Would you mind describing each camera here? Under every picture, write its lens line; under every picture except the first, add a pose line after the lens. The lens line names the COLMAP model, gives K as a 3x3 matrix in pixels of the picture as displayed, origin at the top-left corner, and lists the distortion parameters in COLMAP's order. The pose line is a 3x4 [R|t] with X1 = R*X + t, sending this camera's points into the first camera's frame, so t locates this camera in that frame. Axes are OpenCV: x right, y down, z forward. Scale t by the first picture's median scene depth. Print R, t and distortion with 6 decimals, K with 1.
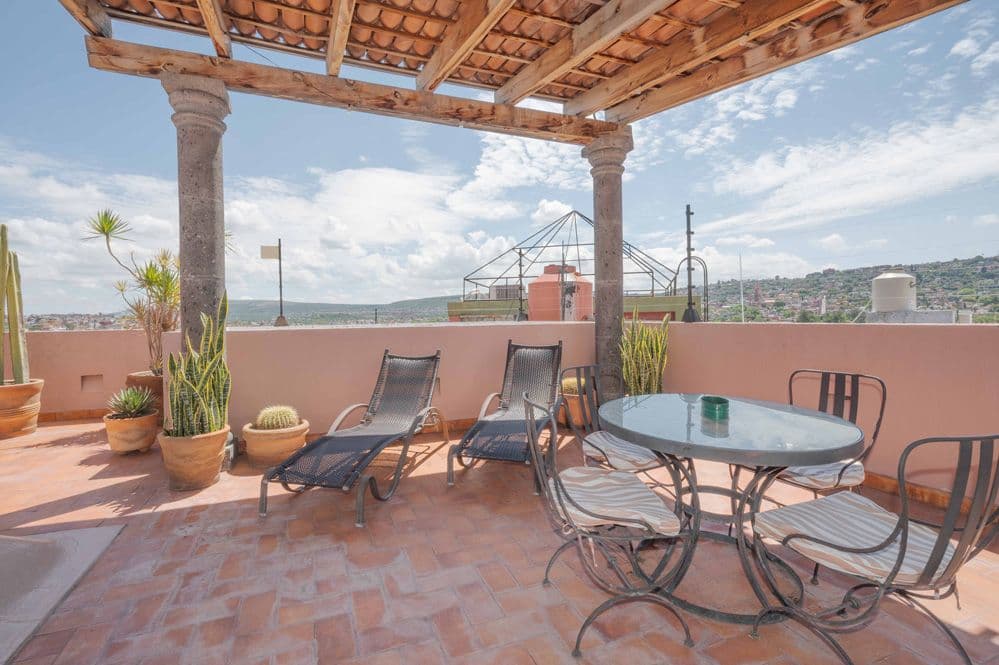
lens RADIAL K [[488.1, 0, 500.0], [0, 488.1, 319.6], [0, 0, 1]] dist [0.001616, 0.000258]
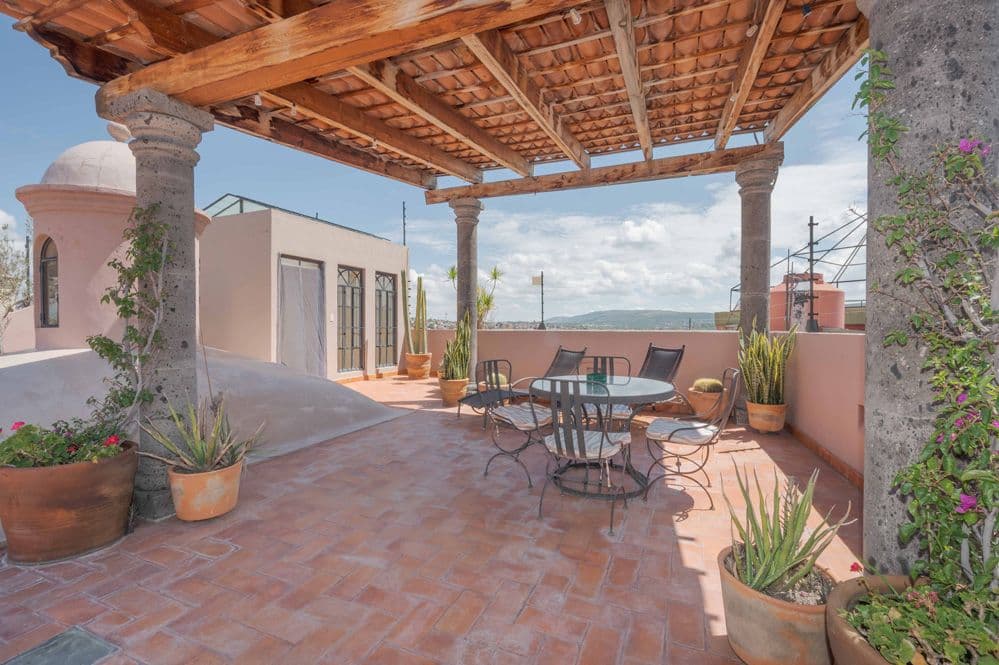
lens RADIAL K [[488.1, 0, 500.0], [0, 488.1, 319.6], [0, 0, 1]] dist [0.001616, 0.000258]
pose [[0.675914, 0.003945, -0.736970, 0.725527], [-0.020170, 0.999710, -0.013148, 0.005020], [0.736704, 0.023752, 0.675798, -0.149628]]
